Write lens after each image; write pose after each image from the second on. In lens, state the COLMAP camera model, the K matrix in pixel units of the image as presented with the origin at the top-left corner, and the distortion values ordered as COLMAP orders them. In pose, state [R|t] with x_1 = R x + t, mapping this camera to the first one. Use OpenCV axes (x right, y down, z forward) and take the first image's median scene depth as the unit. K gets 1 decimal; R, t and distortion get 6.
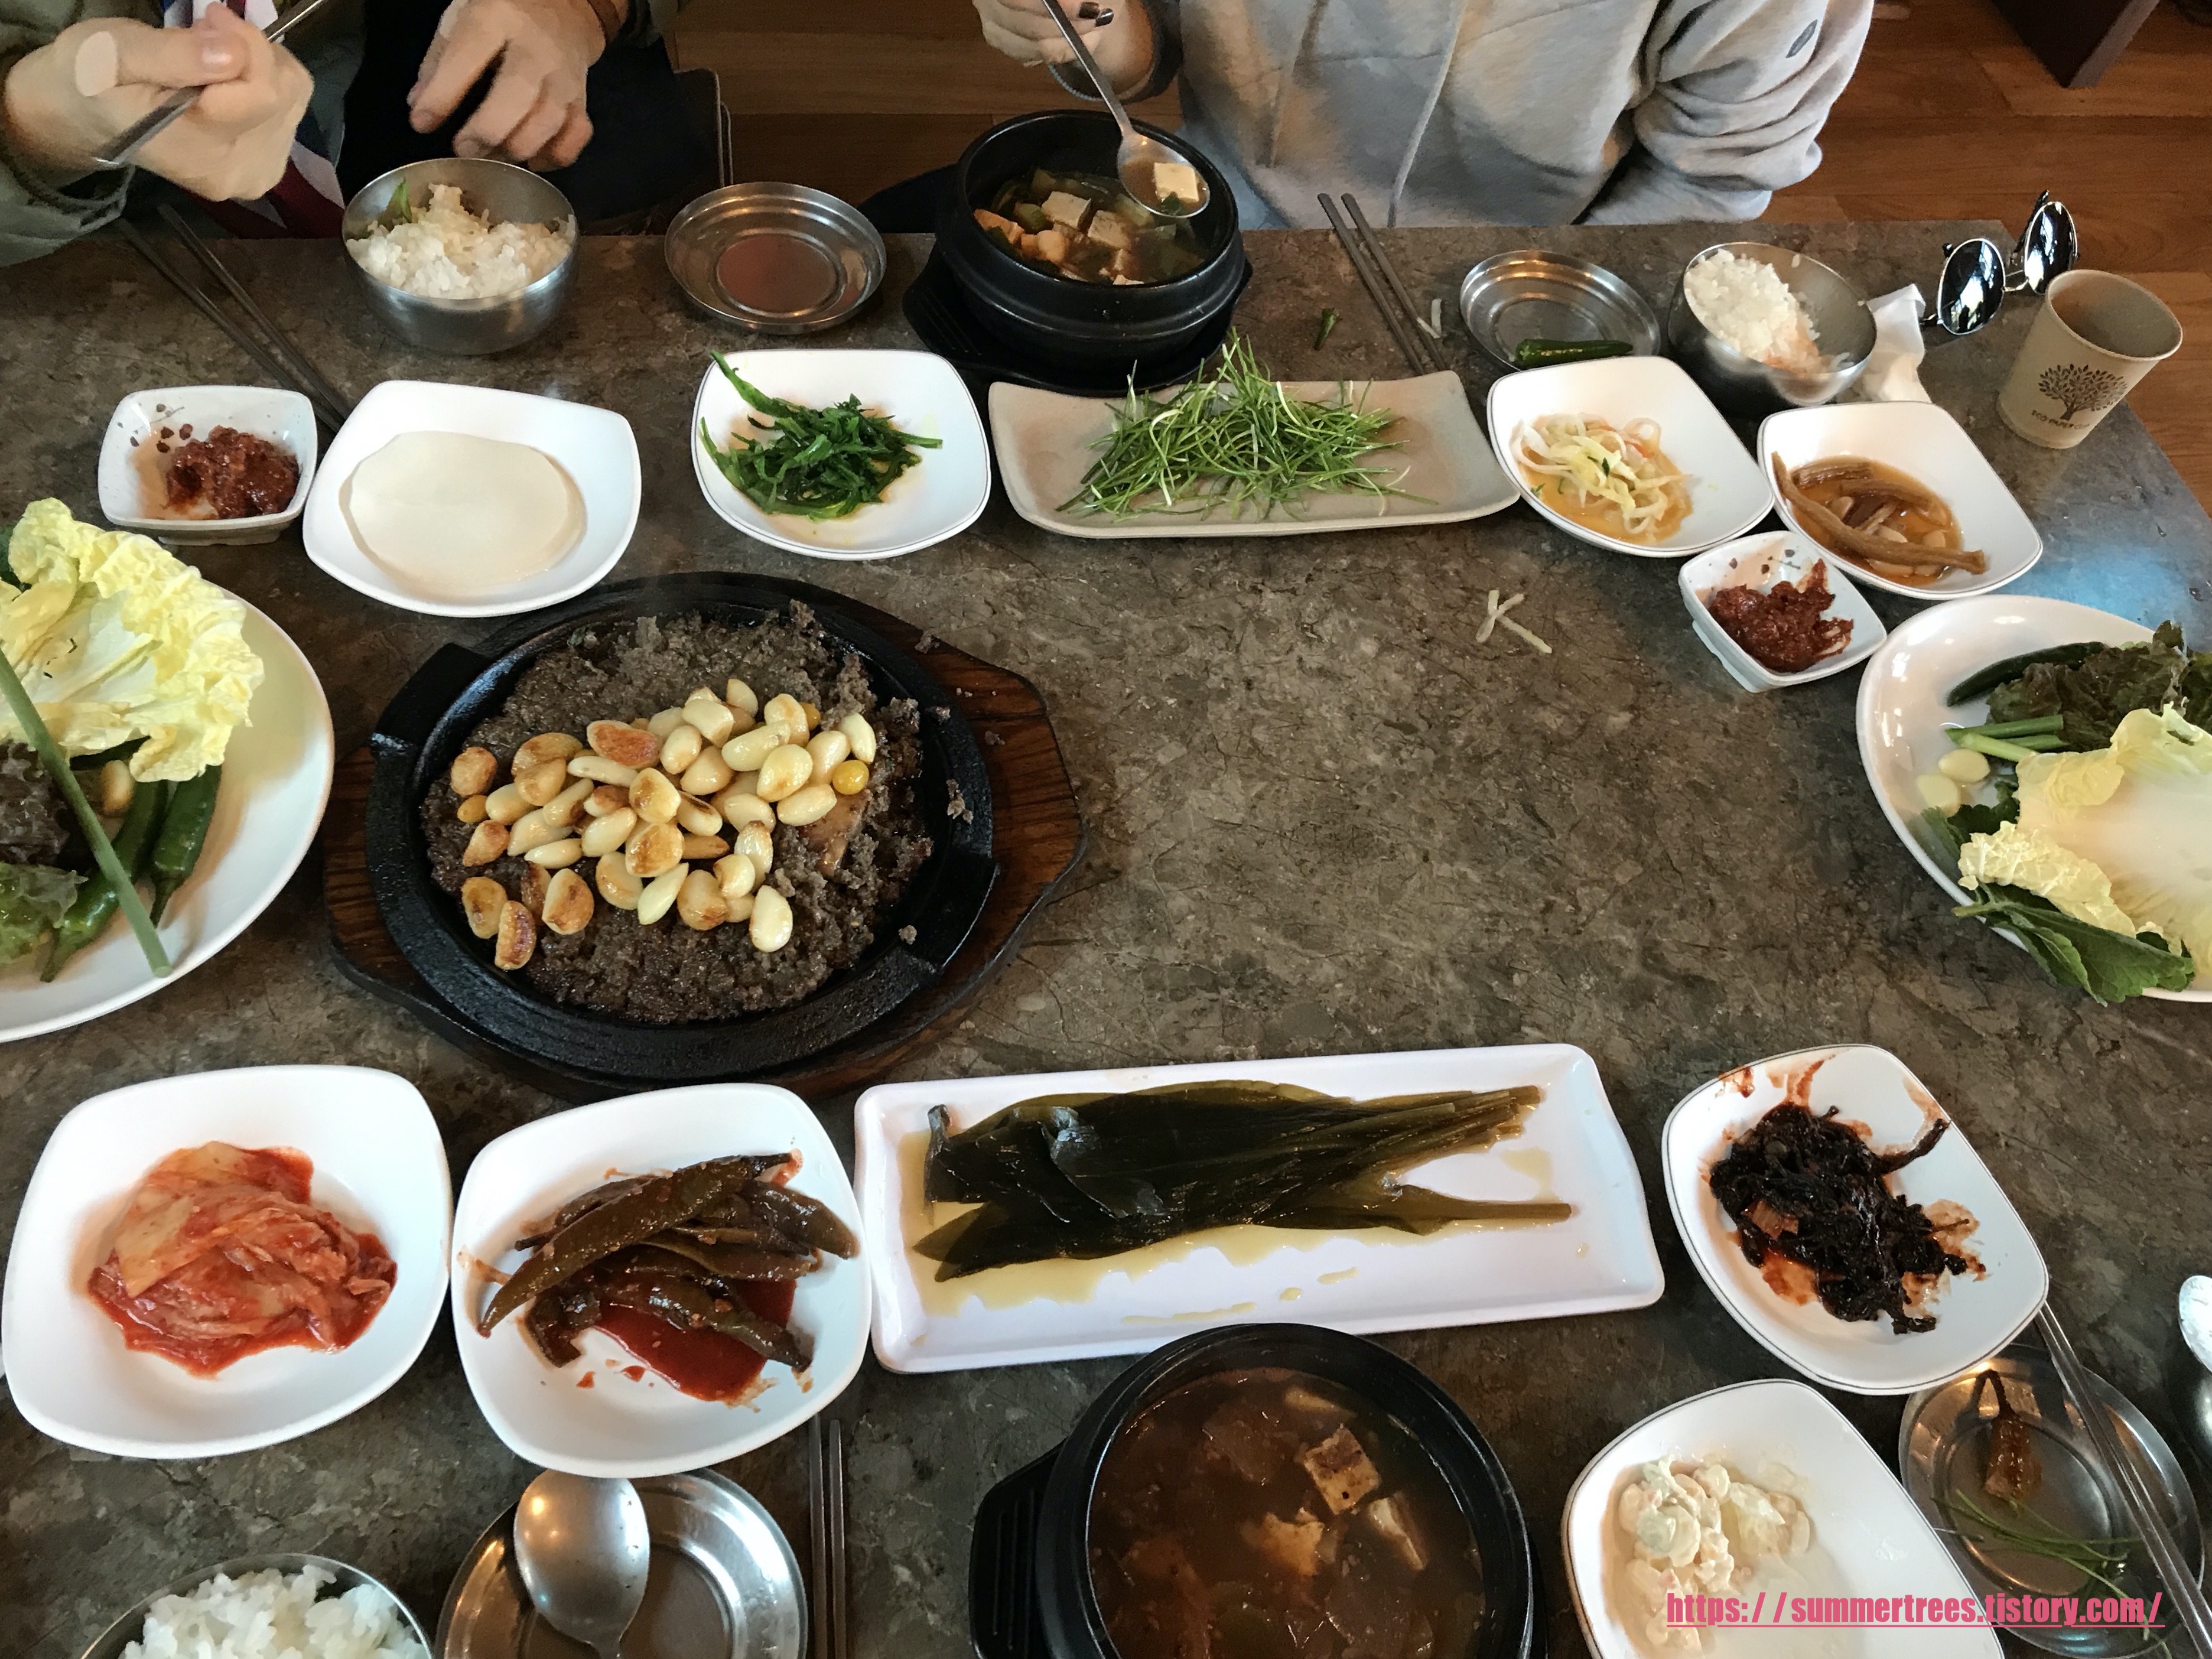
lens RADIAL K [[1773.4, 0, 1106.0], [0, 1773.4, 829.5], [0, 0, 1]] dist [0.000576, -0.006691]
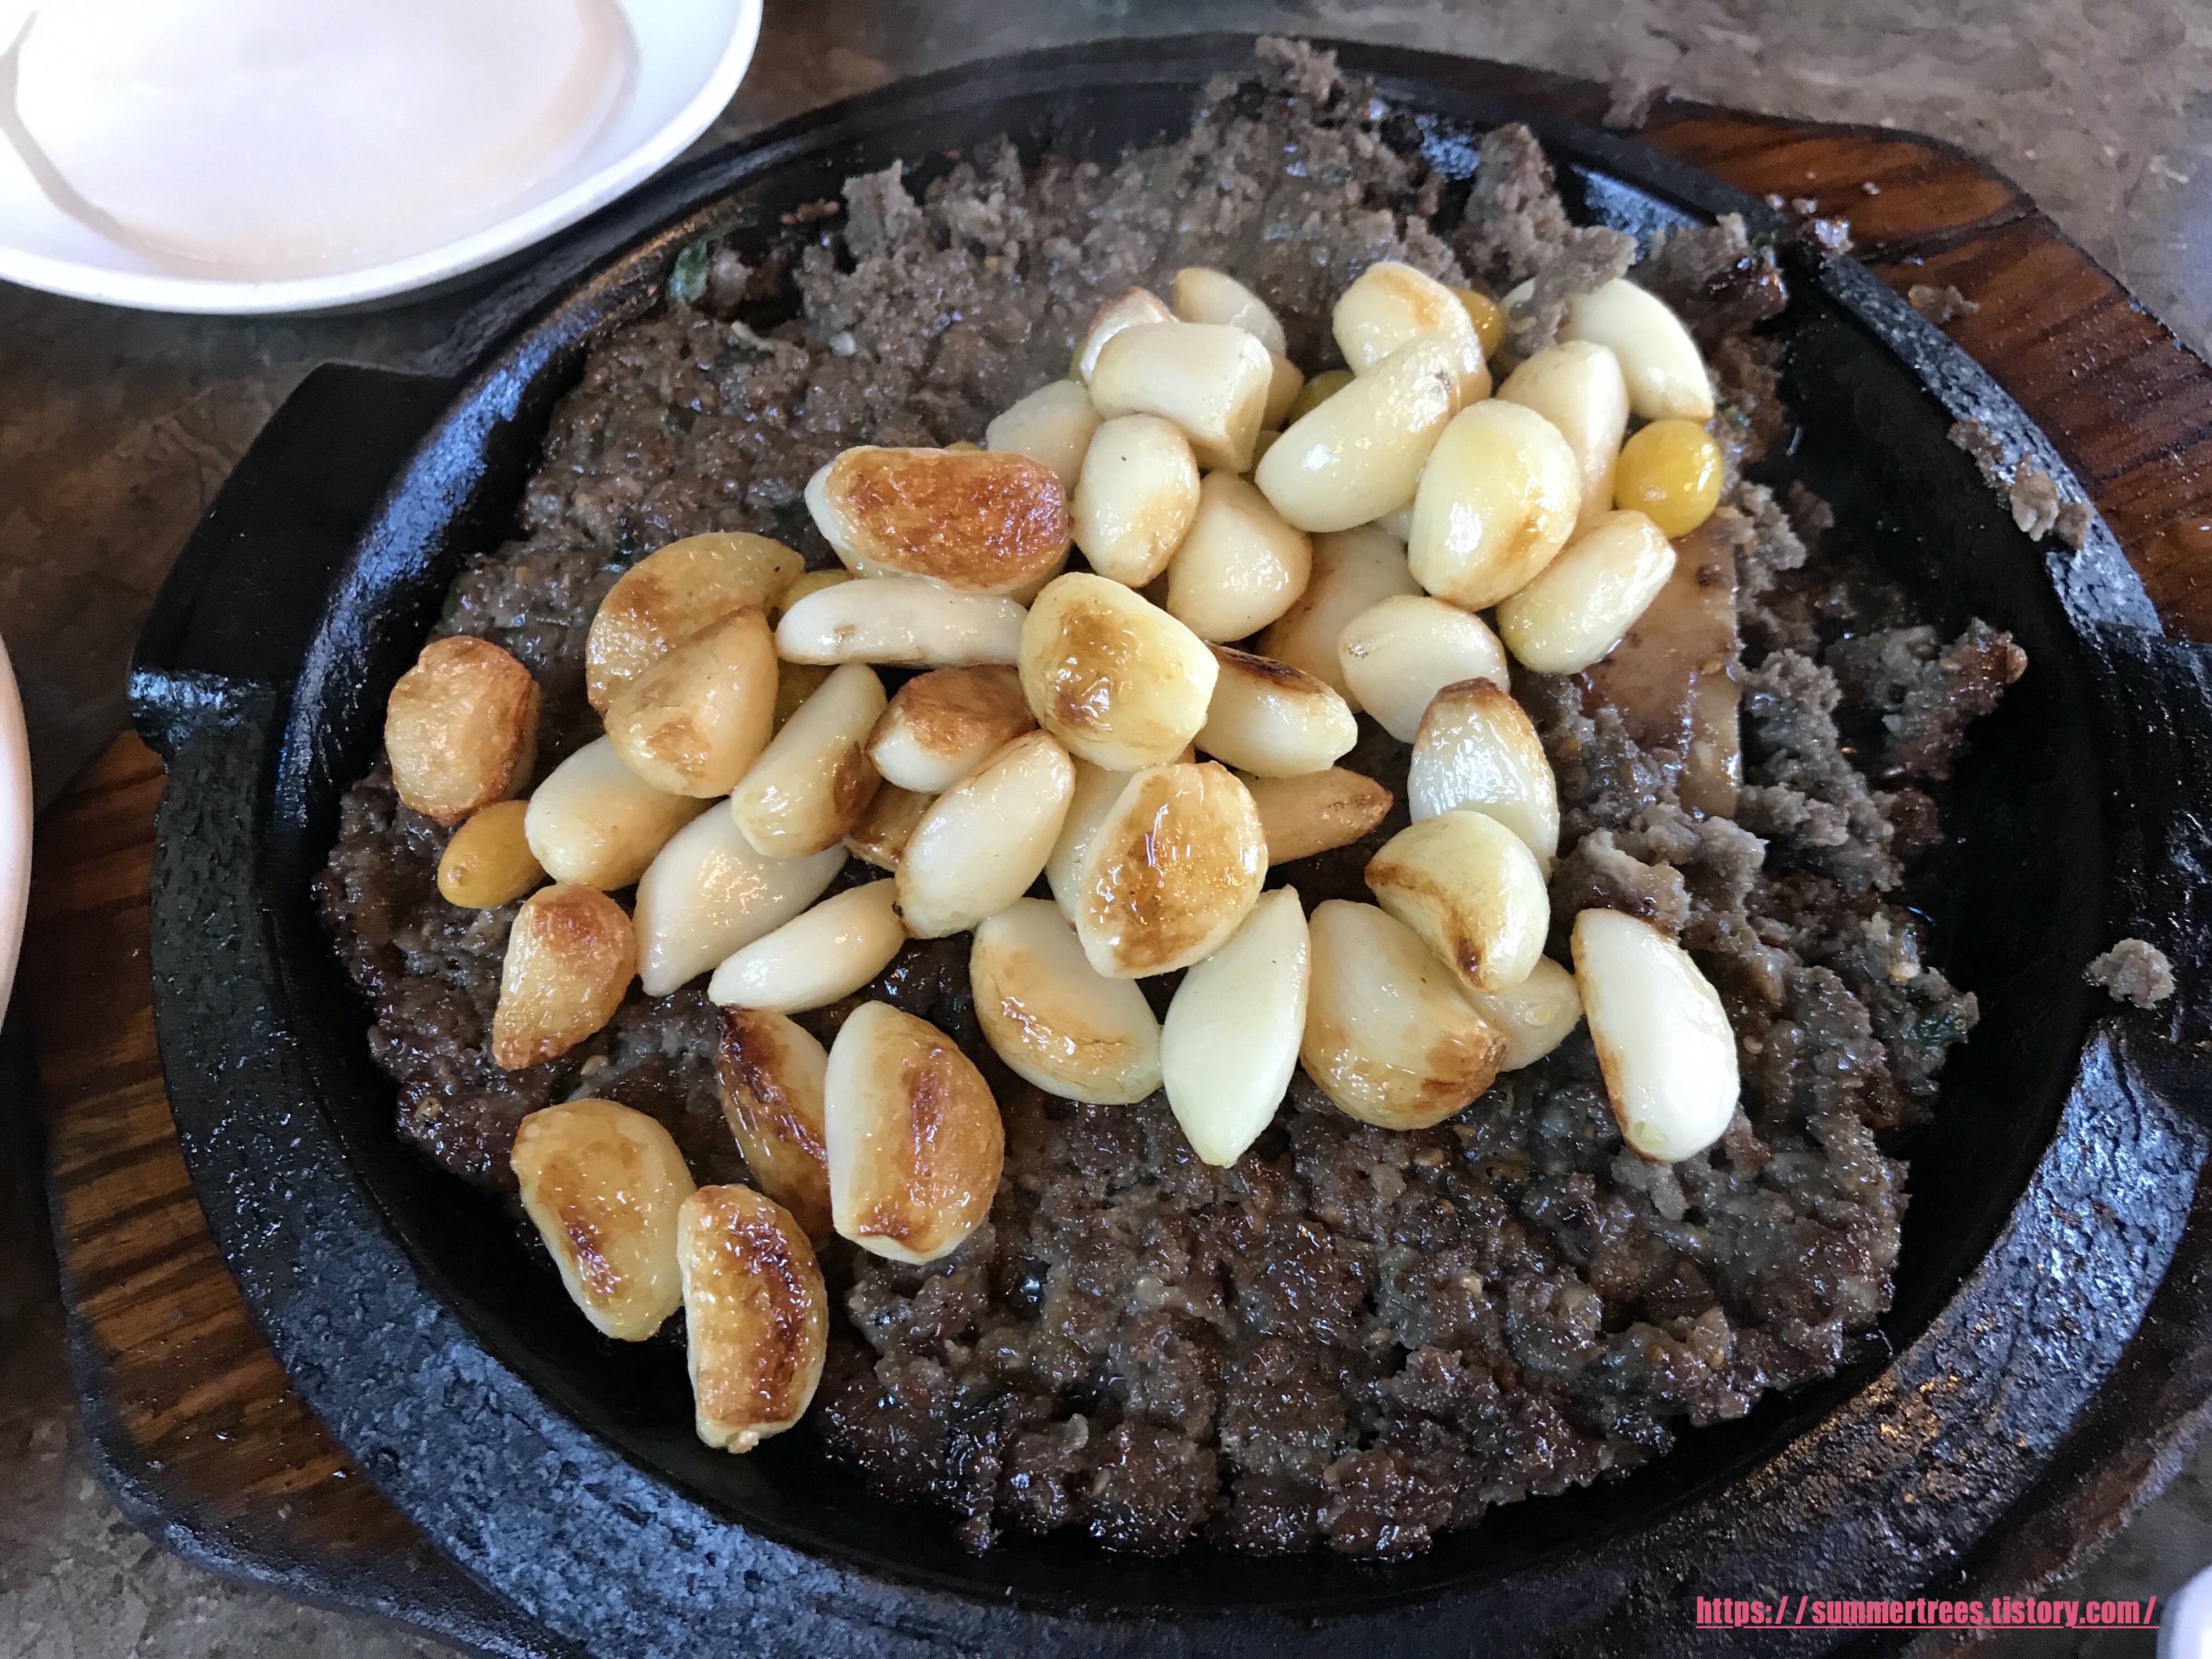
lens RADIAL K [[1773.4, 0, 1106.0], [0, 1773.4, 829.5], [0, 0, 1]] dist [0.000576, -0.006691]
pose [[0.974998, -0.209438, -0.074260, -0.242020], [0.215222, 0.973198, 0.081019, -0.017563], [0.055301, -0.094976, 0.993942, 0.733044]]
